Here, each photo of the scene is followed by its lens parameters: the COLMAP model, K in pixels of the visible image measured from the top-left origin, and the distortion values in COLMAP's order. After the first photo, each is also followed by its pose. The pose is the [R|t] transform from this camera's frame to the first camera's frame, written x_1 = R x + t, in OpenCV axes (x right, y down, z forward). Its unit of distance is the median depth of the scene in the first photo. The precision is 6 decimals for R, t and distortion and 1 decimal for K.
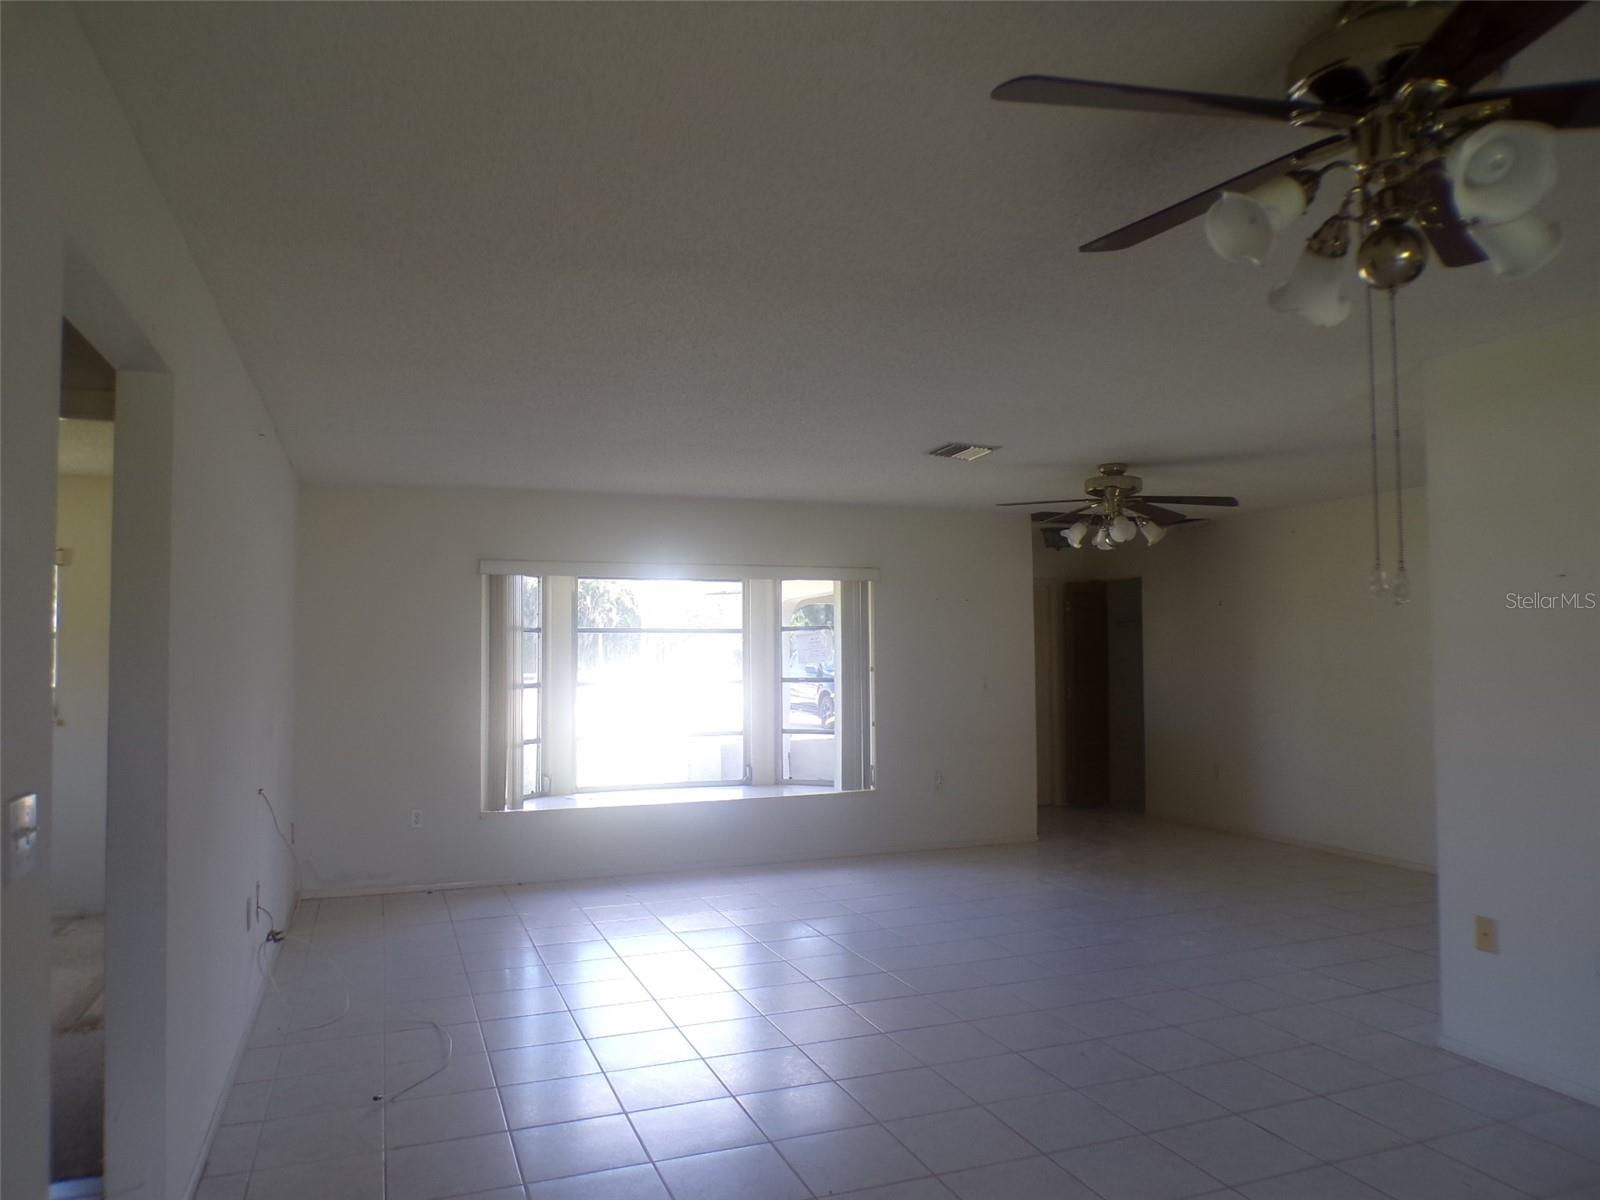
lens RADIAL K [[1093.5, 0, 800.0], [0, 1093.5, 600.0], [0, 0, 1]] dist [-0.032394, 0.005913]
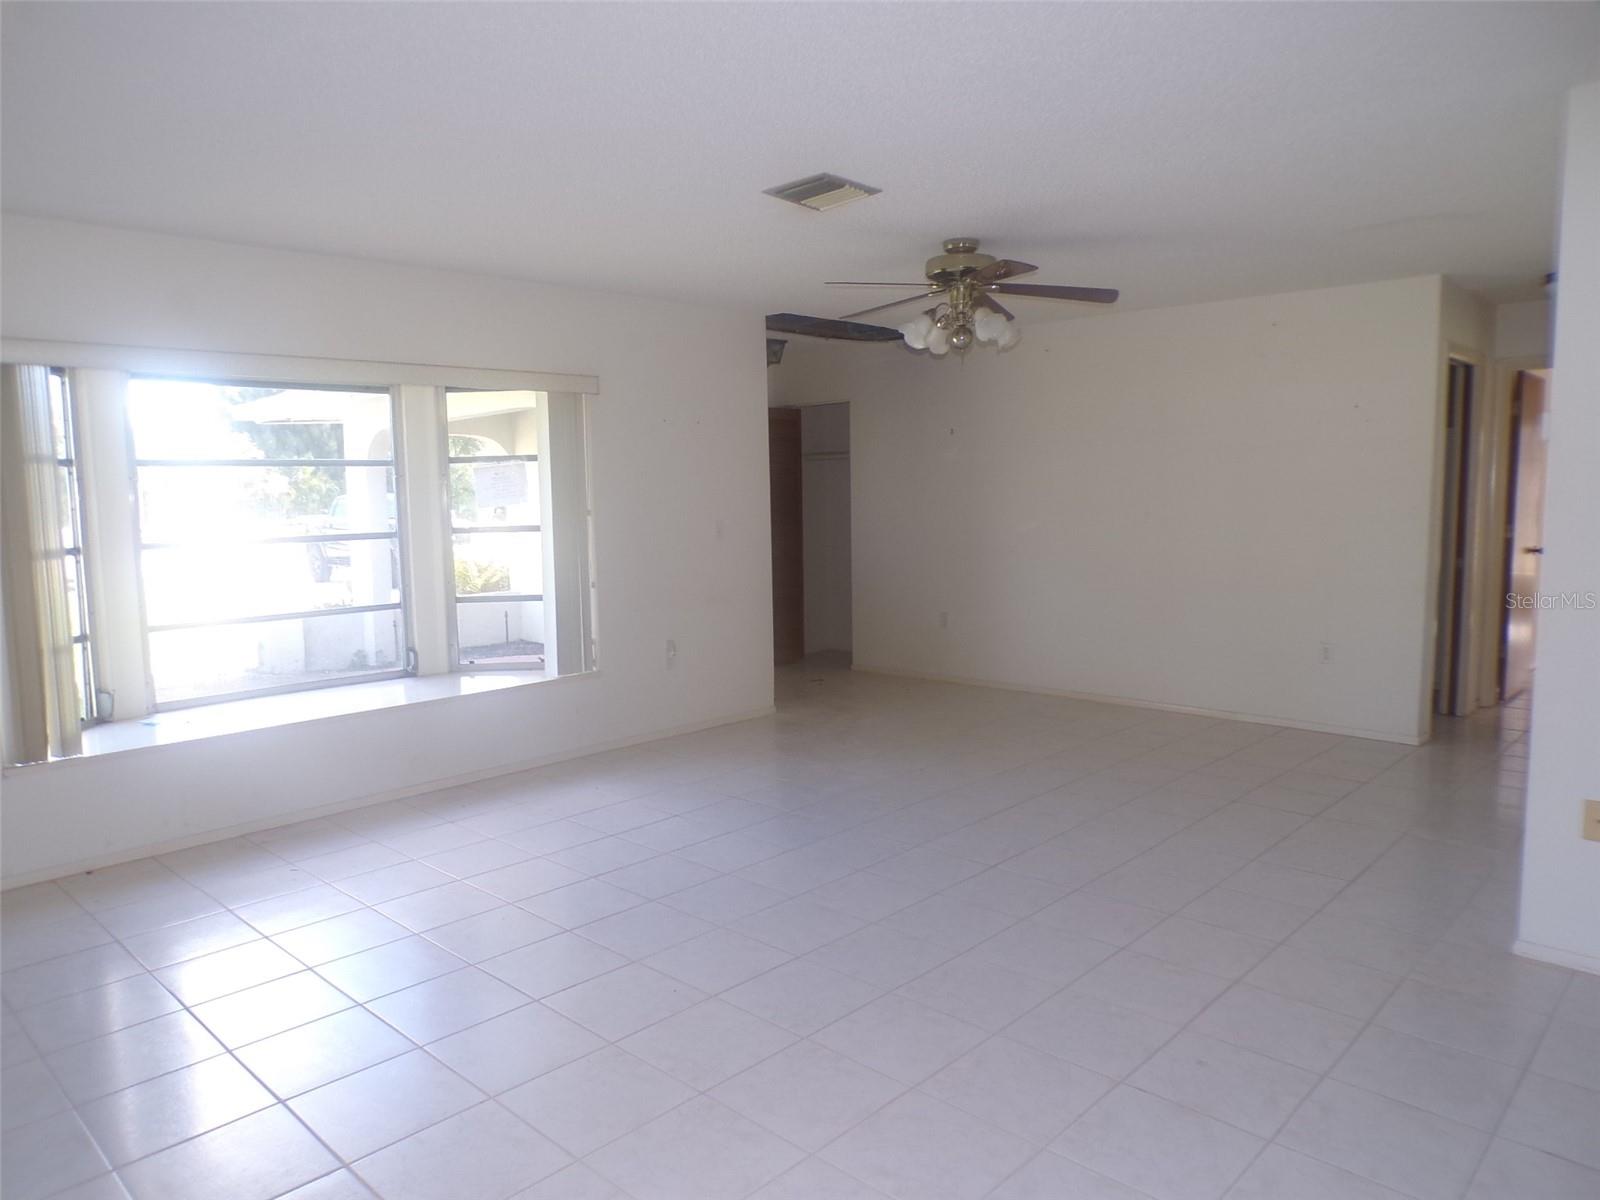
lens RADIAL K [[1093.5, 0, 800.0], [0, 1093.5, 600.0], [0, 0, 1]] dist [-0.032394, 0.005913]
pose [[0.907058, -0.053754, 0.417560, -0.121190], [-0.007370, 0.989636, 0.143411, 0.014156], [-0.420941, -0.133159, 0.897261, 0.262720]]
